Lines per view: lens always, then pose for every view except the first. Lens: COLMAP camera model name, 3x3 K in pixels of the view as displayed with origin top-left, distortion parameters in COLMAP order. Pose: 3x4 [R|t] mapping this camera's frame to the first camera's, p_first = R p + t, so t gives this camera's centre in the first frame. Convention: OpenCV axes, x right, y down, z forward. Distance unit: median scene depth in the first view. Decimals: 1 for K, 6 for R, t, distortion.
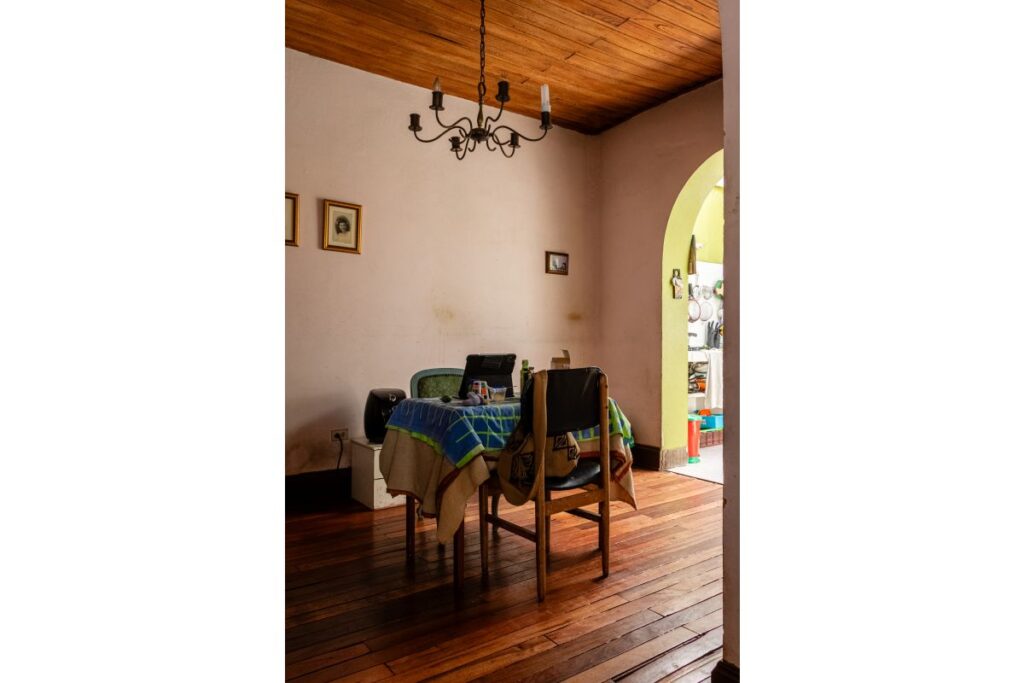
lens RADIAL K [[551.4, 0, 511.5], [0, 551.4, 341.1], [0, 0, 1]] dist [0.002913, 0.000186]
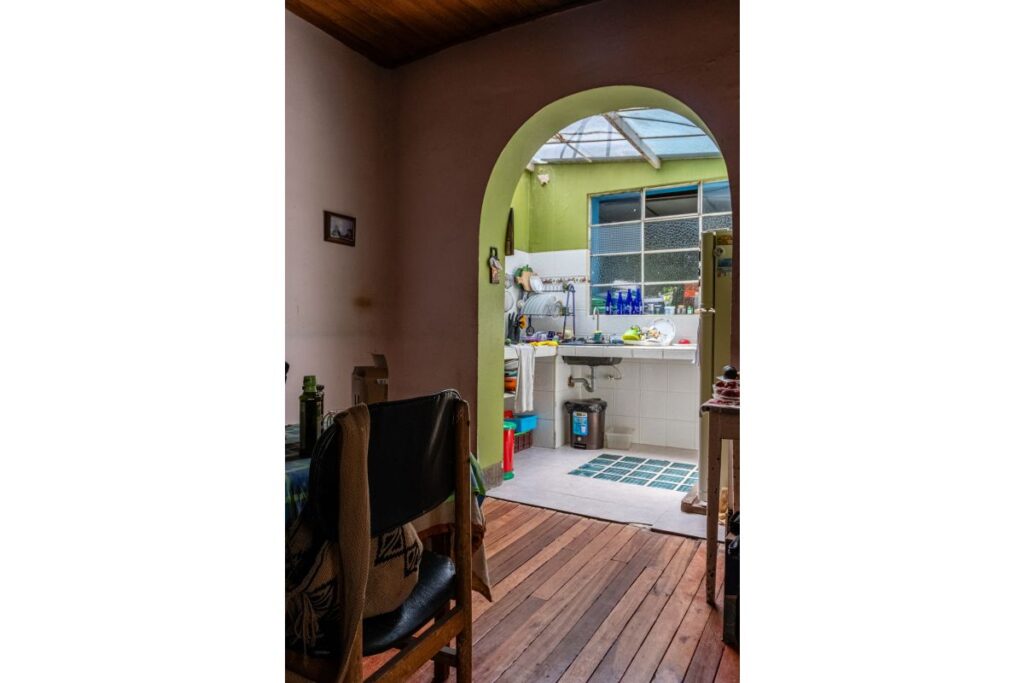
lens RADIAL K [[551.4, 0, 517.3], [0, 551.4, 343.0], [0, 0, 1]] dist [0.002913, 0.000186]
pose [[0.911274, -0.000185, 0.411801, -0.006099], [-0.008546, 0.999776, 0.019361, -0.004995], [-0.411713, -0.021163, 0.911068, 0.236212]]
